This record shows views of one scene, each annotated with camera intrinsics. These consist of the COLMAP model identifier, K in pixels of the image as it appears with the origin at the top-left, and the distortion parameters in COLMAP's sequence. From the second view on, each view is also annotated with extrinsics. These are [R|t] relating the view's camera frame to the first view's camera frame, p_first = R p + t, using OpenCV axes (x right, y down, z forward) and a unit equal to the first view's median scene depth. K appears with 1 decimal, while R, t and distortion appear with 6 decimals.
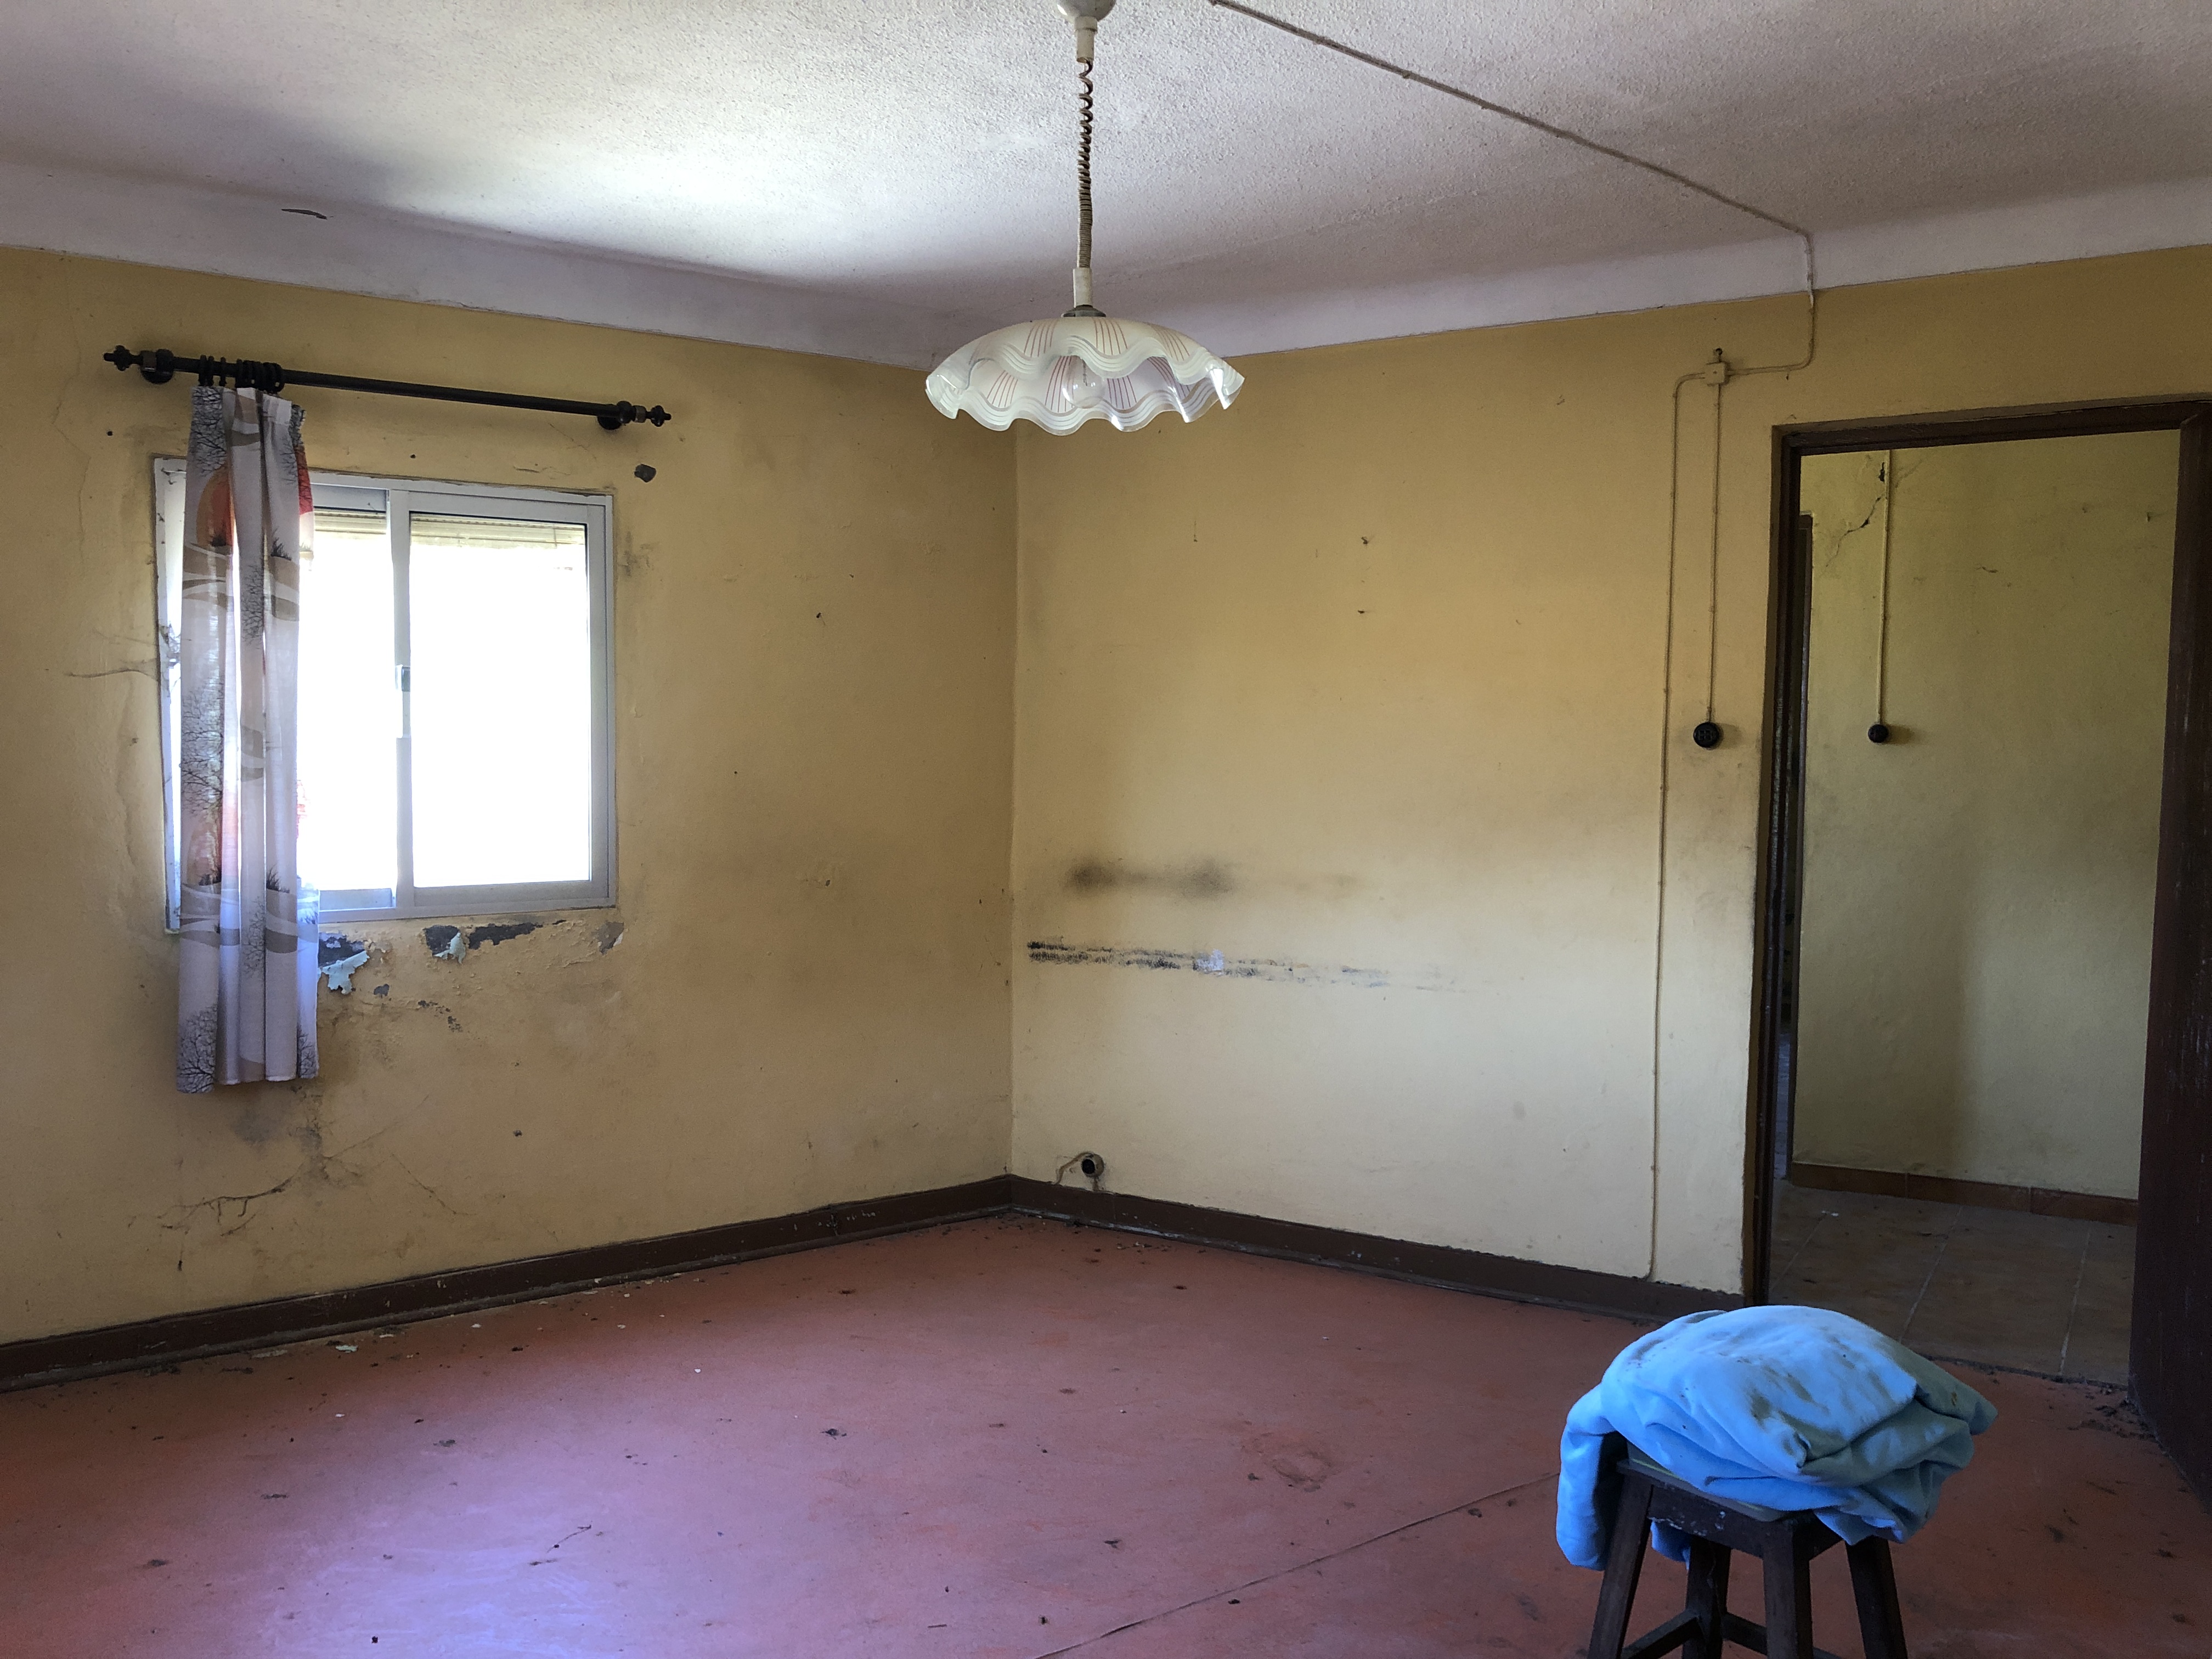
lens RADIAL K [[1808.0, 0, 1109.3], [0, 1808.0, 841.3], [0, 0, 1]] dist [0.008258, -0.006095]
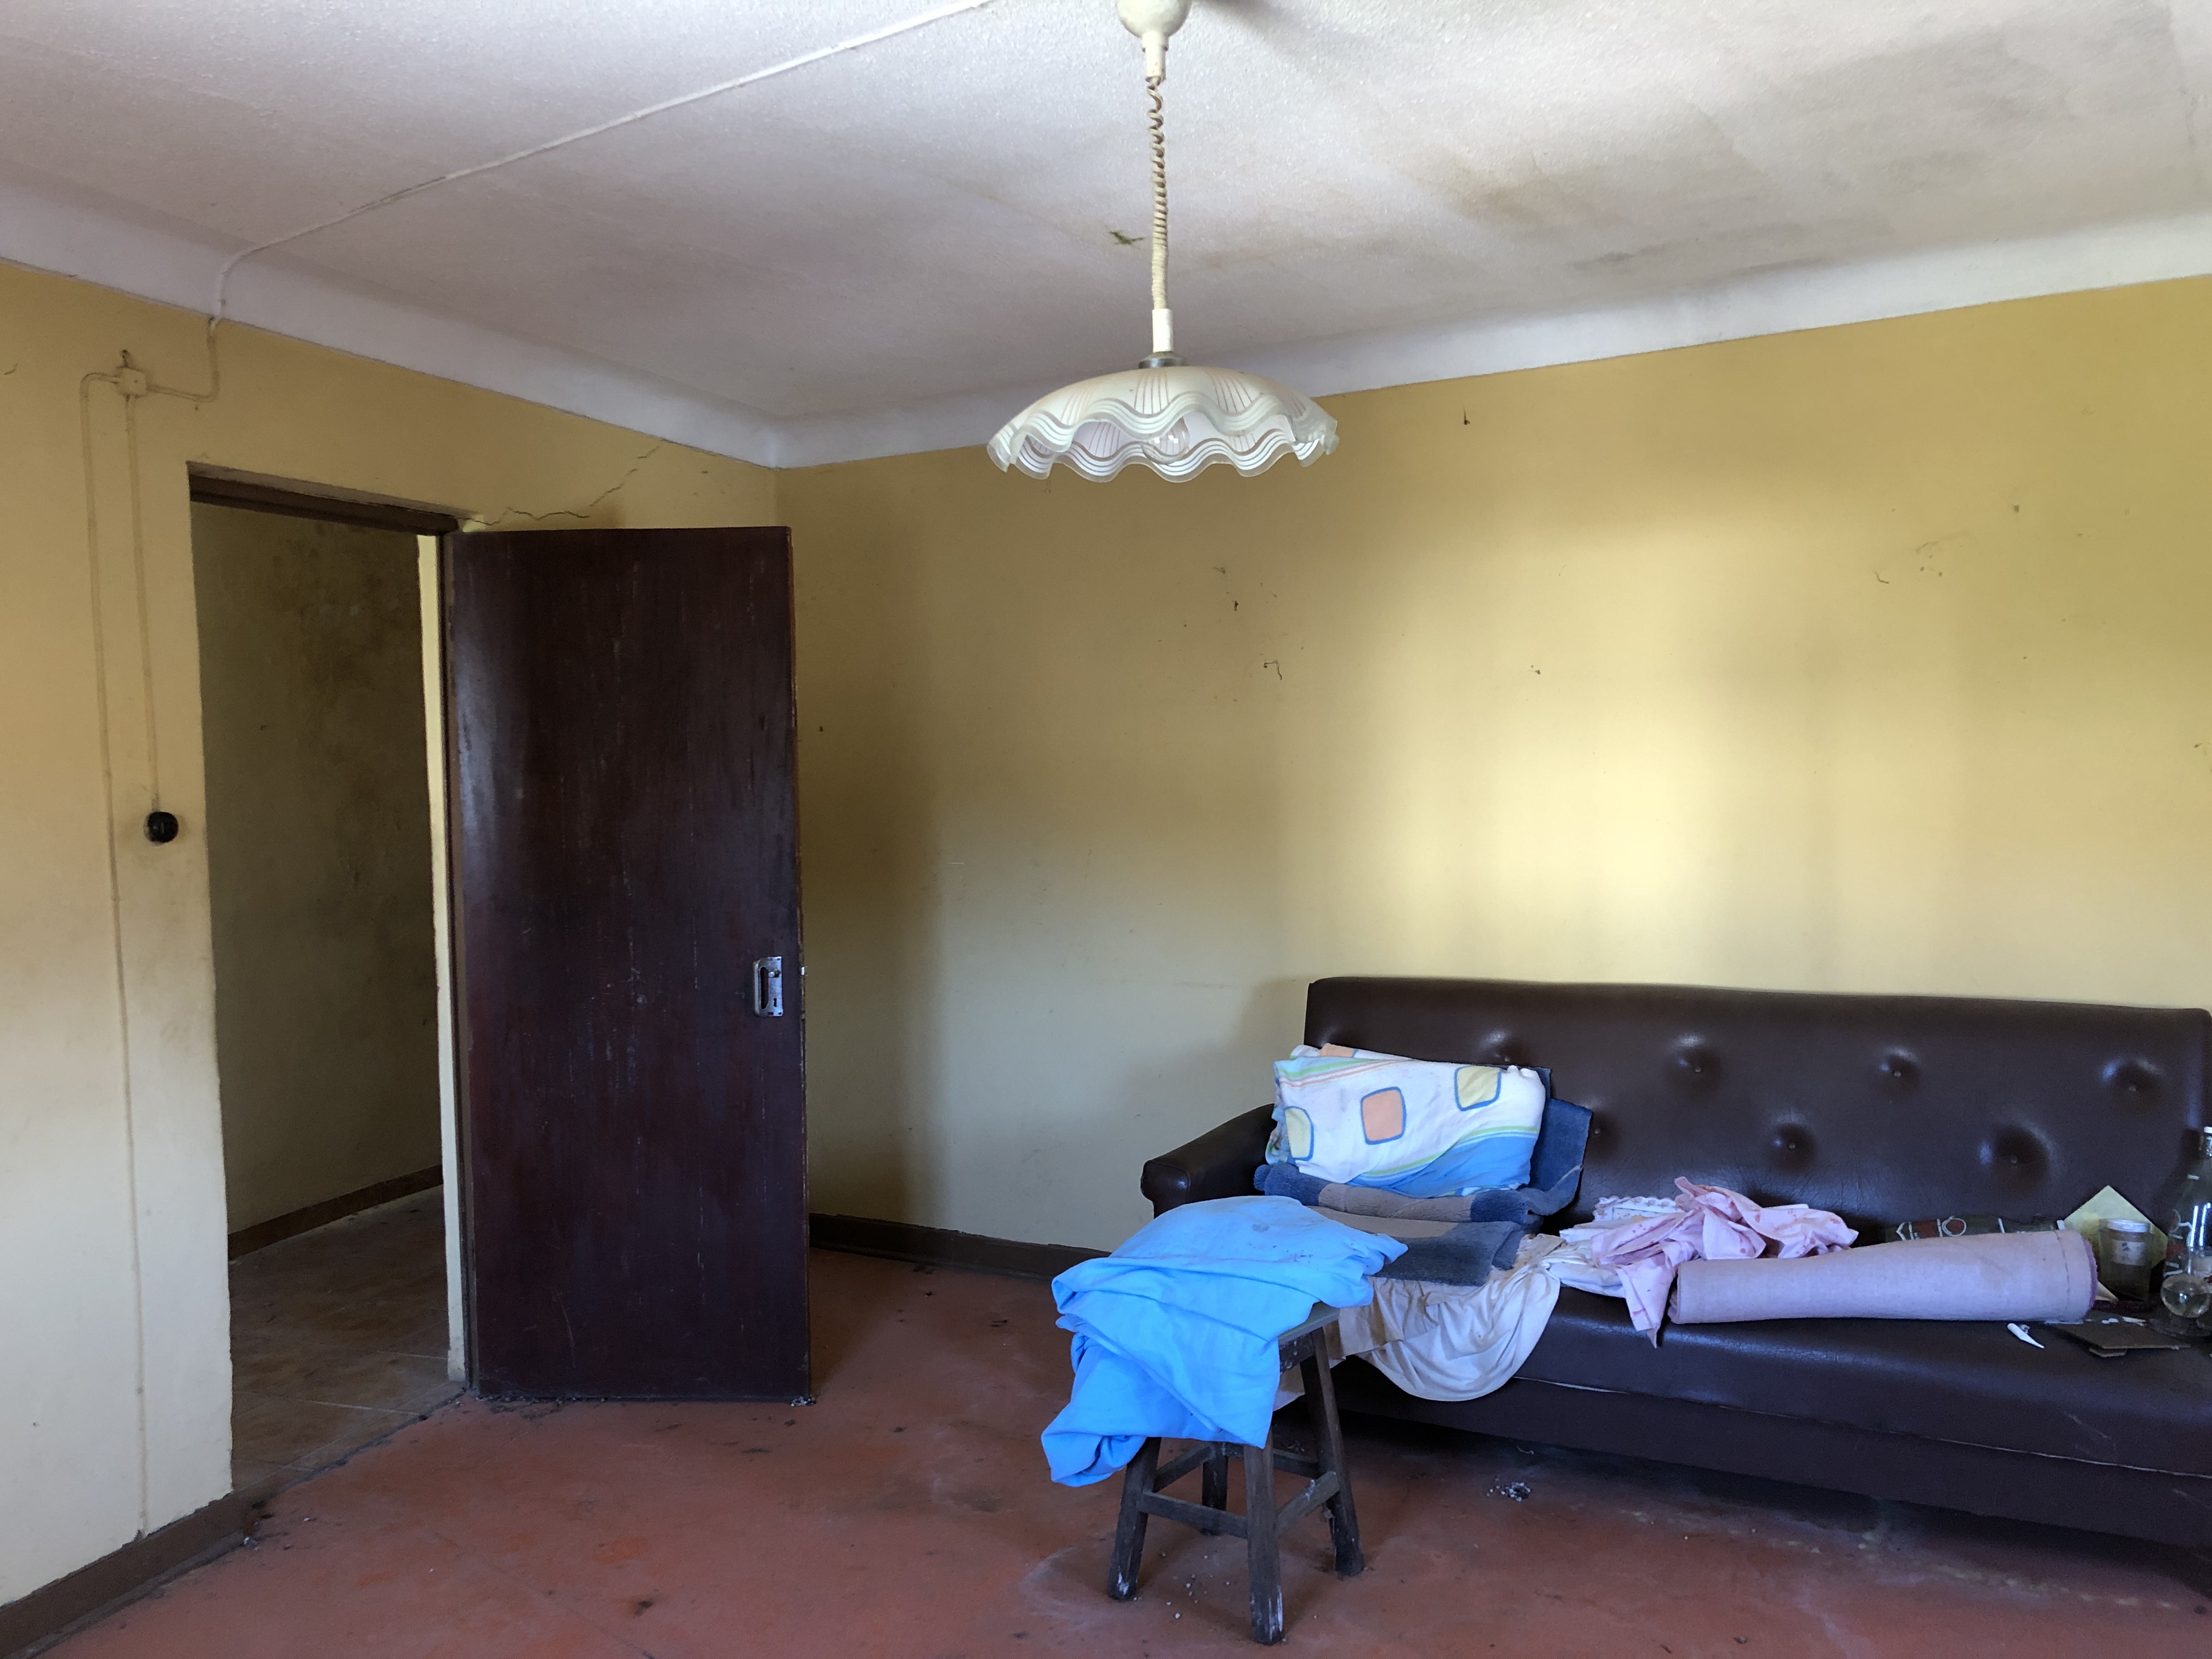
lens RADIAL K [[1808.0, 0, 1109.3], [0, 1808.0, 841.3], [0, 0, 1]] dist [0.008258, -0.006095]
pose [[-0.218373, -0.045378, 0.974810, -0.550221], [0.091909, 0.993522, 0.066838, -0.067801], [-0.971528, 0.104189, -0.212788, 0.761234]]
